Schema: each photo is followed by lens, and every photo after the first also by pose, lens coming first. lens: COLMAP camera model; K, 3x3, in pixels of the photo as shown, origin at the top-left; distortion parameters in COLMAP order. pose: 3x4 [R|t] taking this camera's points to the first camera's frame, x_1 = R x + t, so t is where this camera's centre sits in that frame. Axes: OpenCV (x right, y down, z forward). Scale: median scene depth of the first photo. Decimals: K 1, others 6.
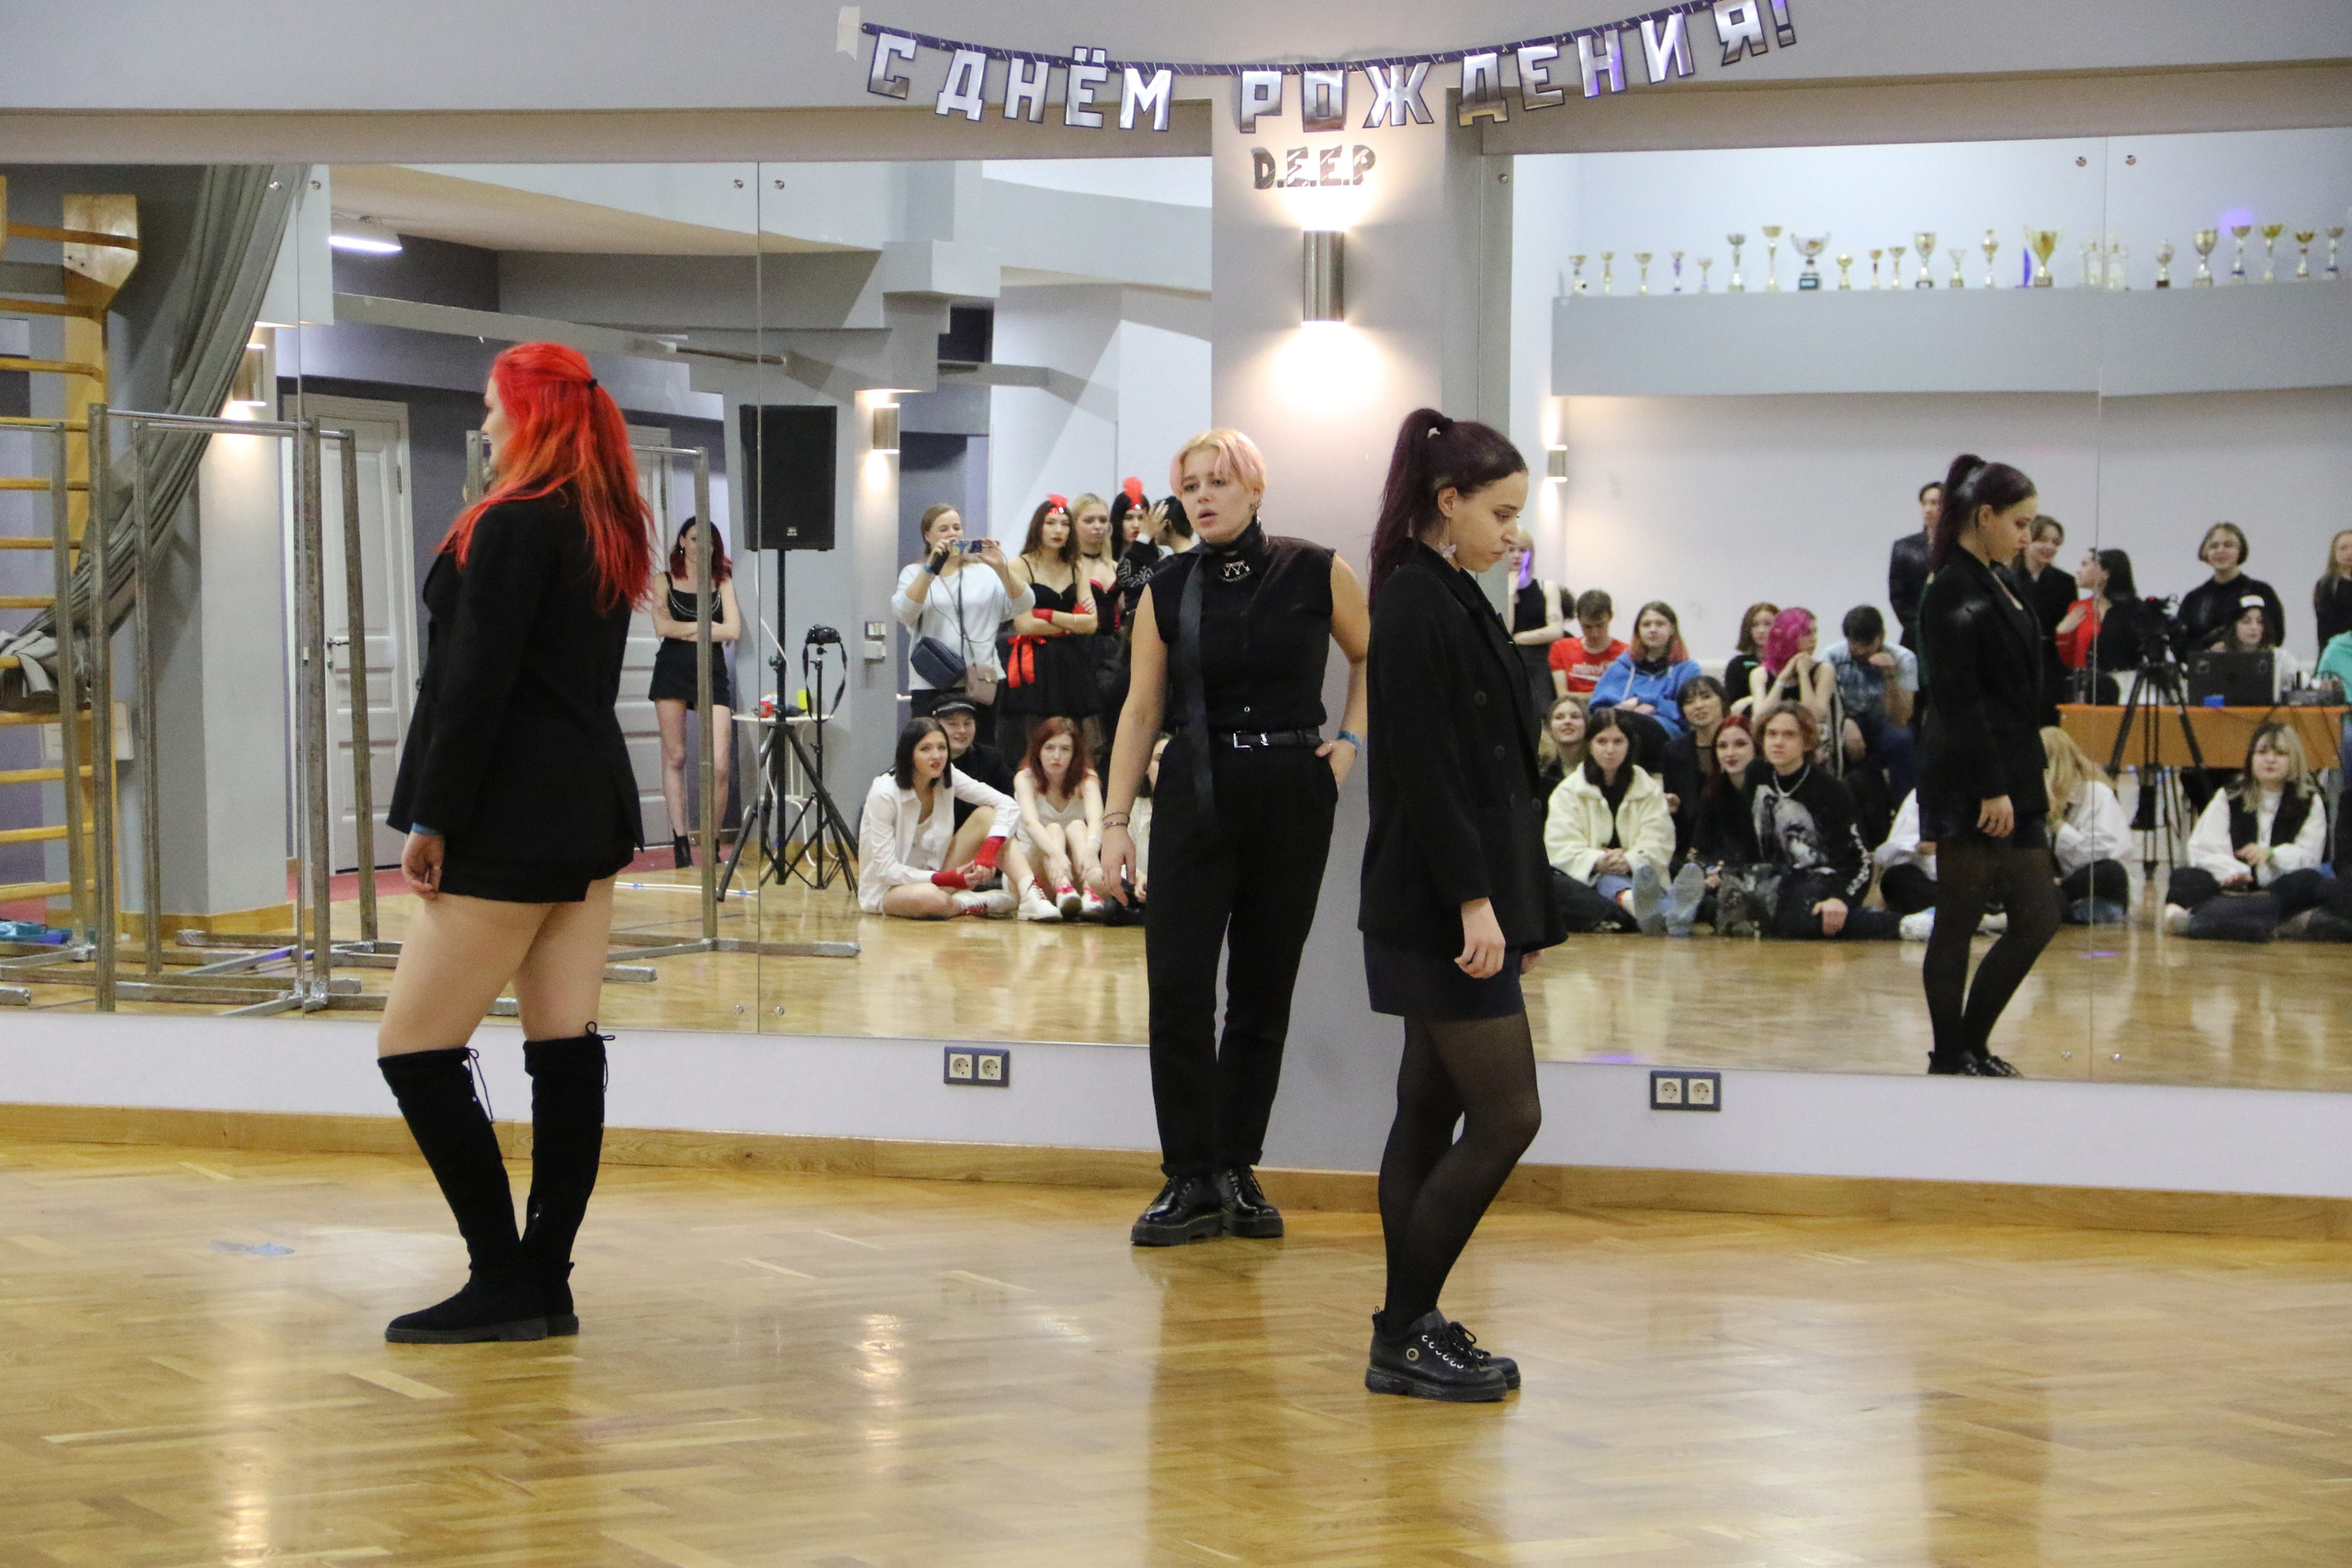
lens RADIAL K [[5667.5, 0, 1286.4], [0, 5667.5, 793.0], [0, 0, 1]] dist [0.501915, 0.092865]
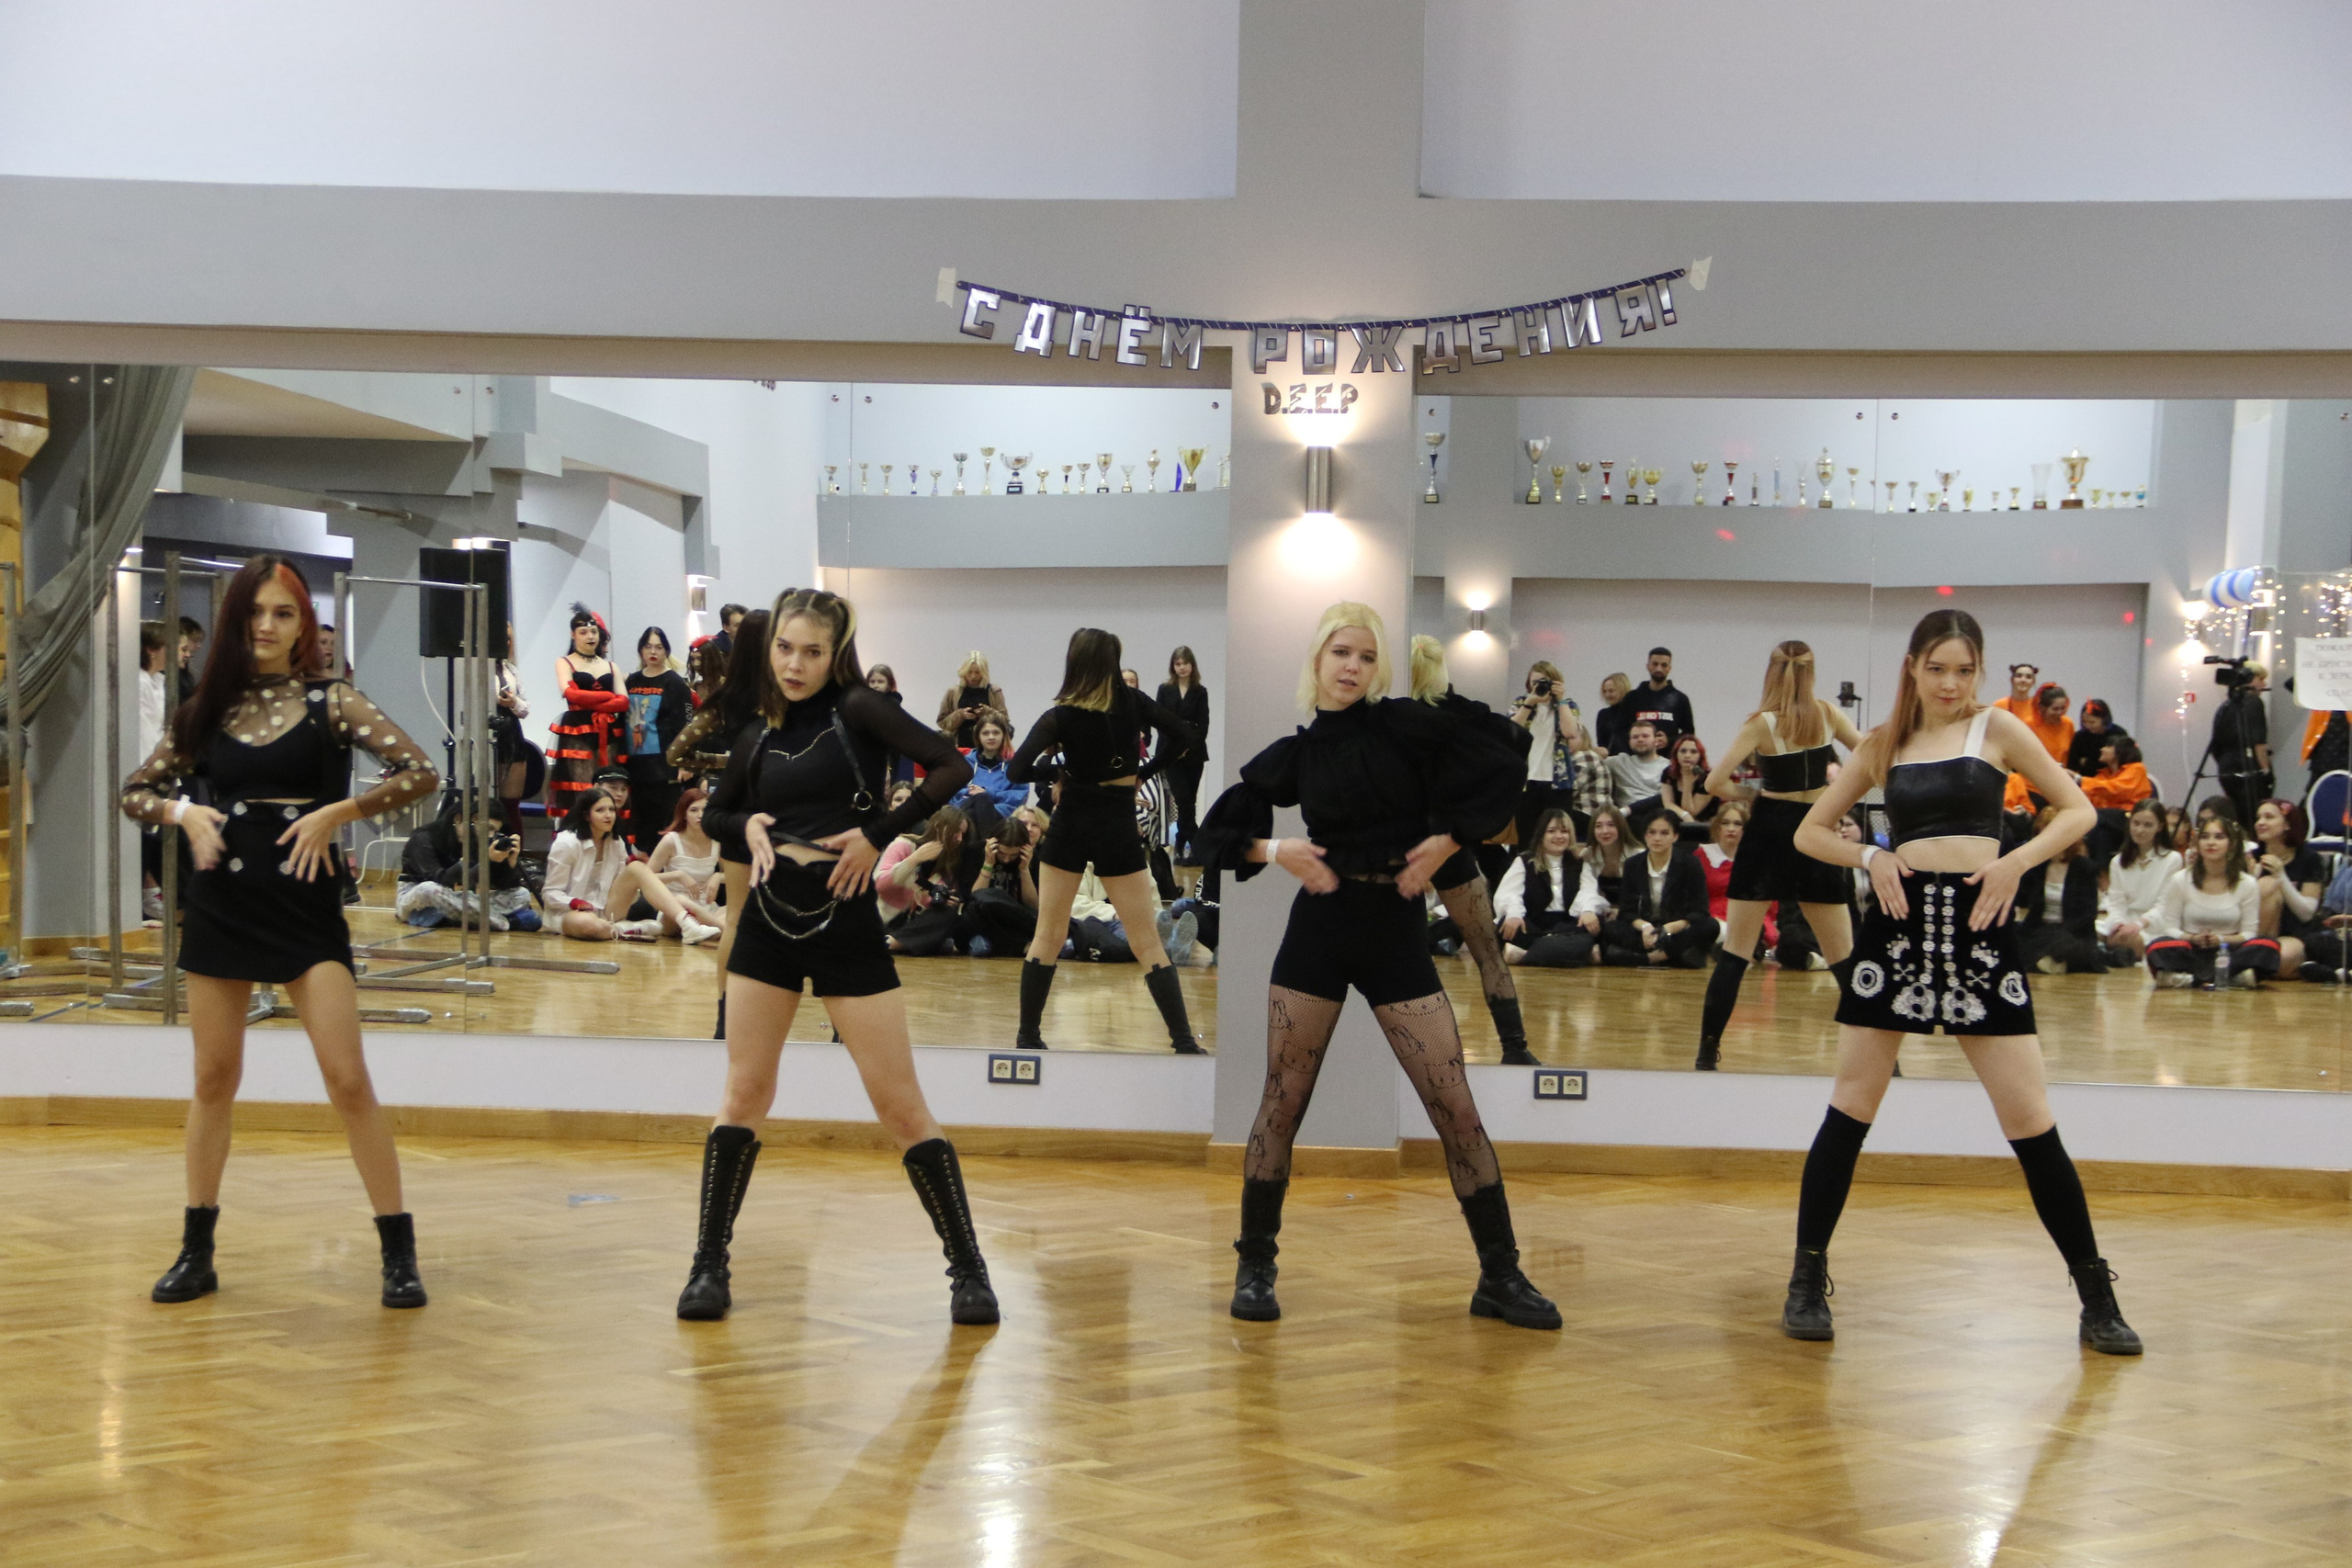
lens RADIAL K [[3954.7, 0, 1176.0], [0, 3954.7, 784.0], [0, 0, 1]] dist [0.056153, 2.391058]
pose [[0.971234, 0.010155, 0.237909, -0.238221], [-0.007229, 0.999887, -0.013166, -0.006297], [-0.238016, 0.011067, 0.971198, 0.098157]]
